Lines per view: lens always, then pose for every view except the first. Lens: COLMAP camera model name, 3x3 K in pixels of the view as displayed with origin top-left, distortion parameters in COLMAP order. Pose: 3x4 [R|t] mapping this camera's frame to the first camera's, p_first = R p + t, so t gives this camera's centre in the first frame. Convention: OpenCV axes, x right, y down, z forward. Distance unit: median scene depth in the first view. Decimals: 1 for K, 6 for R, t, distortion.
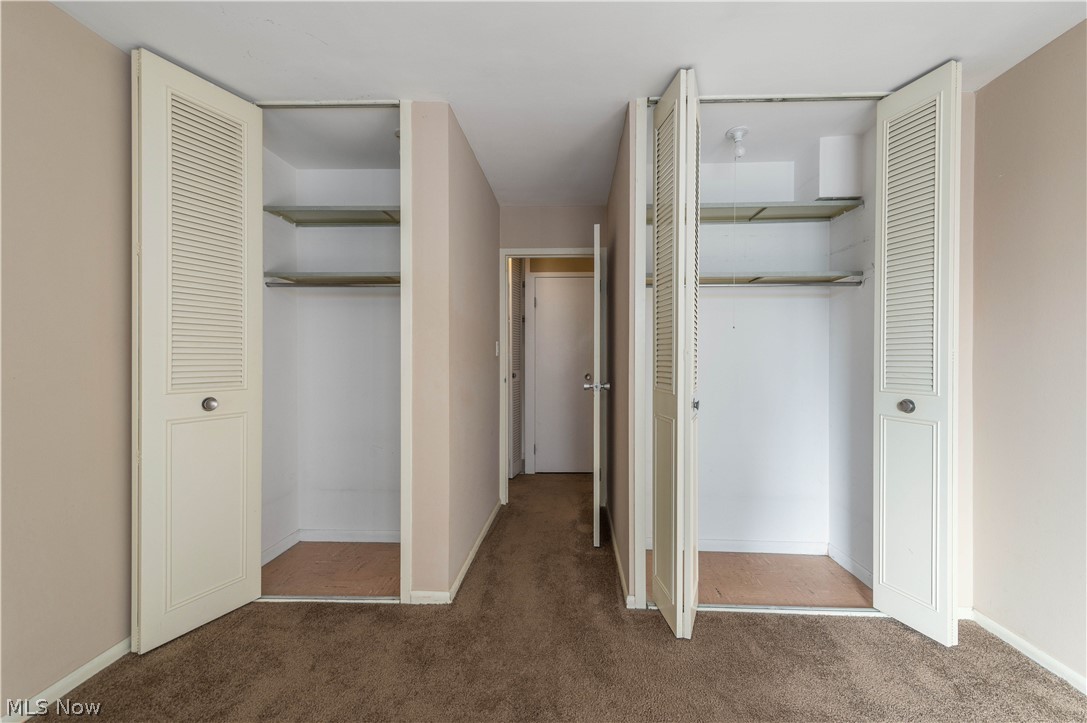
lens RADIAL K [[428.0, 0, 557.0], [0, 428.0, 362.3], [0, 0, 1]] dist [0.014033, -0.004122]
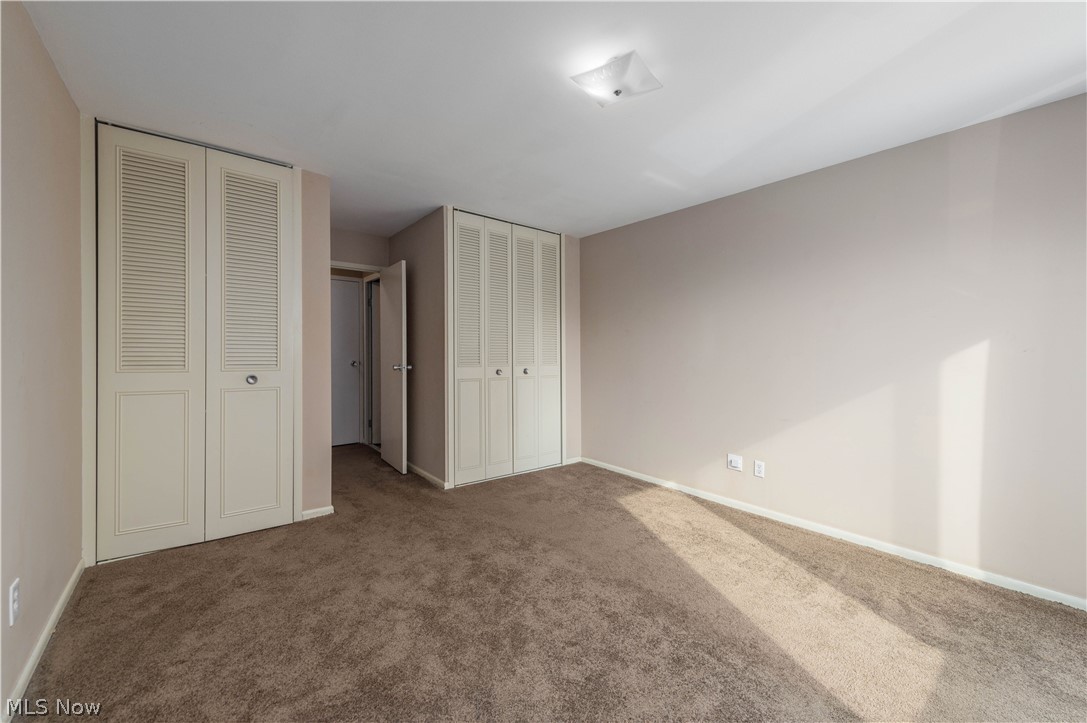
lens RADIAL K [[428.0, 0, 563.2], [0, 428.0, 349.6], [0, 0, 1]] dist [0.014033, -0.004122]
pose [[0.744105, 0.008052, 0.668014, -0.656488], [-0.004158, 0.999964, -0.007422, -0.001876], [-0.668050, 0.002745, 0.744111, -0.652928]]
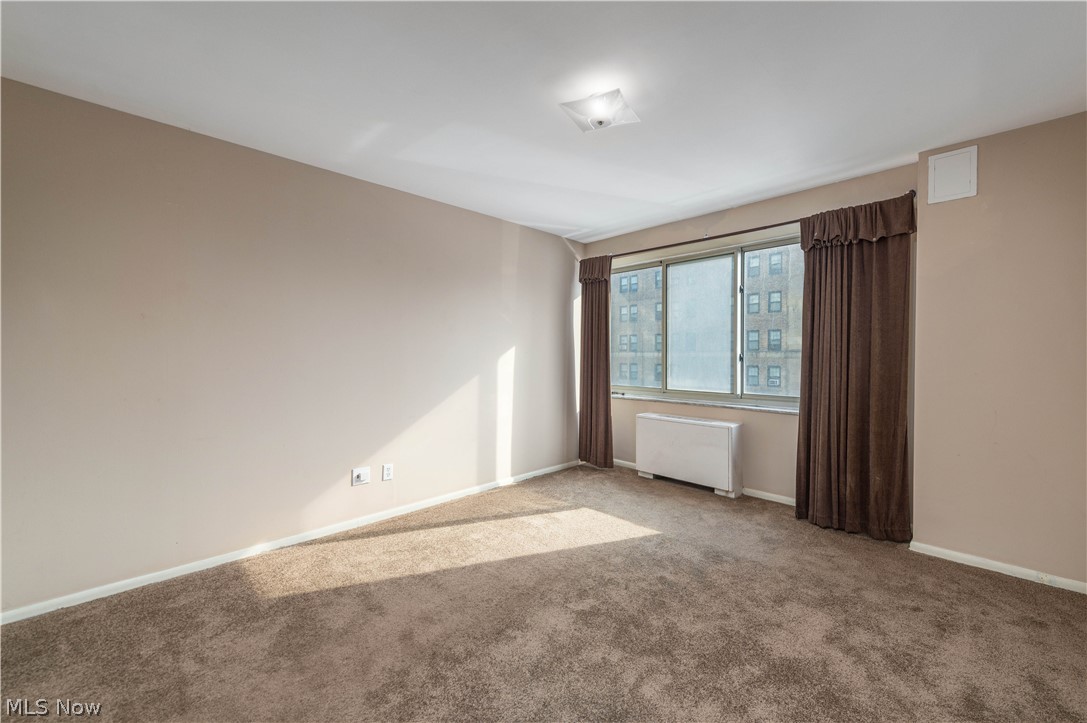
lens RADIAL K [[428.0, 0, 556.7], [0, 428.0, 360.3], [0, 0, 1]] dist [0.014033, -0.004122]
pose [[-0.732590, -0.014877, 0.680508, -0.569850], [-0.003135, 0.999824, 0.018482, -0.013414], [-0.680663, 0.011407, -0.732508, 0.708630]]
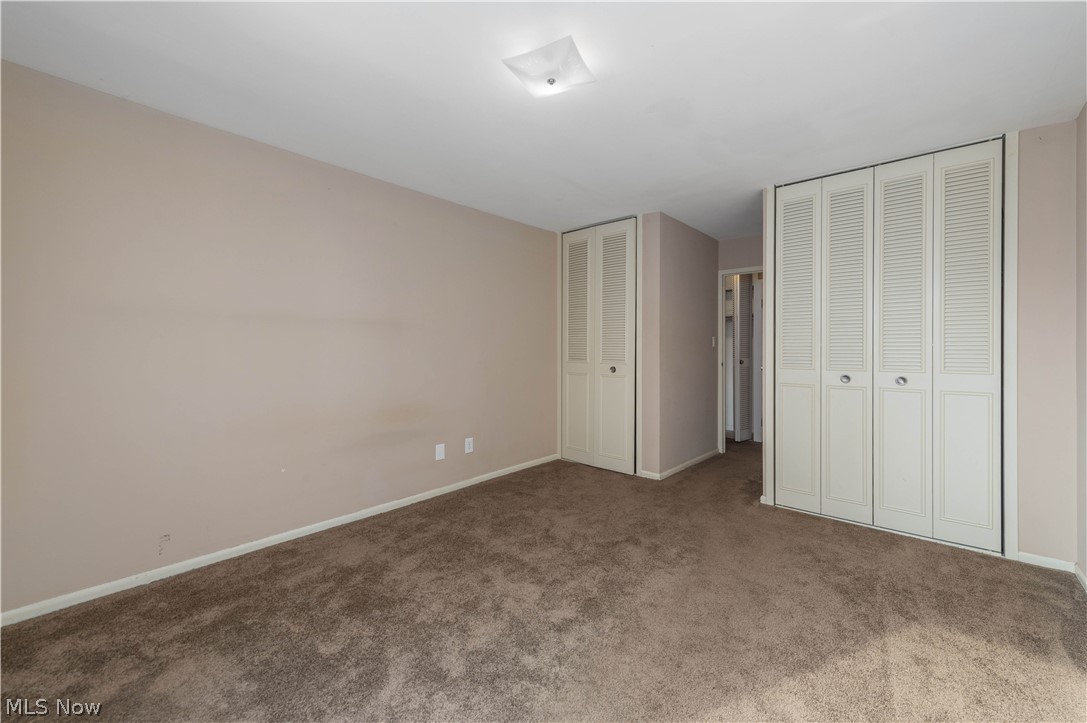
lens RADIAL K [[428.0, 0, 558.5], [0, 428.0, 356.1], [0, 0, 1]] dist [0.014033, -0.004122]
pose [[0.787622, 0.009734, -0.616082, 0.548669], [-0.002696, 0.999920, 0.012352, -0.002801], [0.616153, -0.008068, 0.787585, -0.739419]]
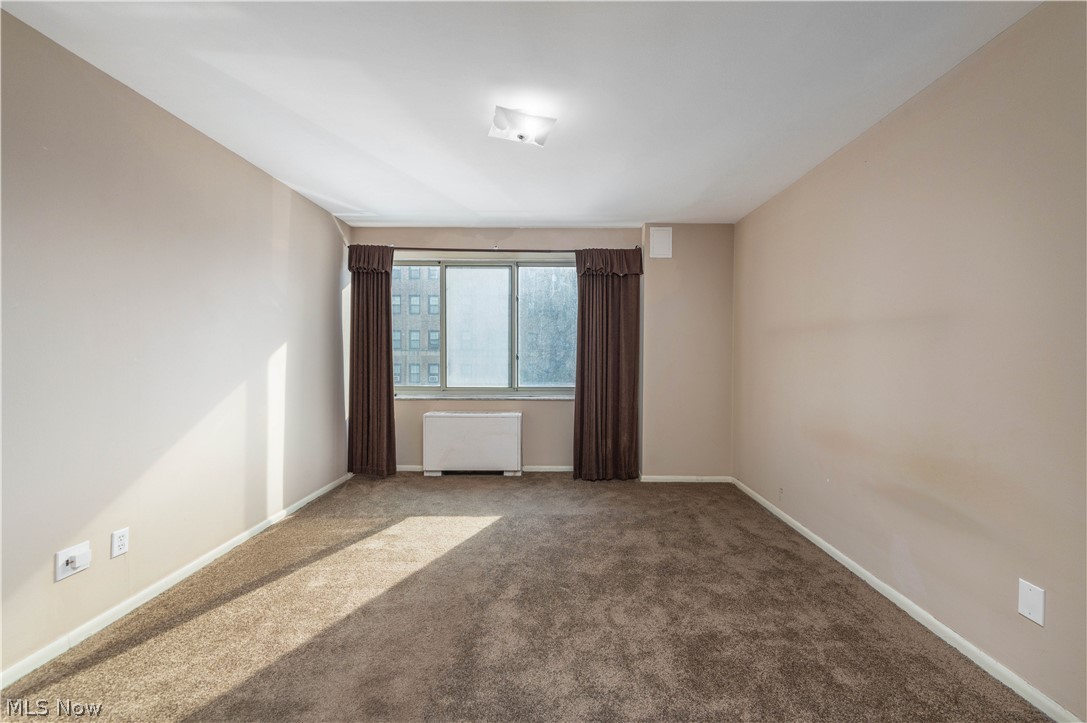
lens RADIAL K [[428.0, 0, 558.9], [0, 428.0, 361.1], [0, 0, 1]] dist [0.014033, -0.004122]
pose [[-0.999322, -0.008320, -0.035879, -0.032221], [-0.008994, 0.999786, 0.018650, -0.010798], [0.035716, 0.018960, -0.999182, 0.976655]]
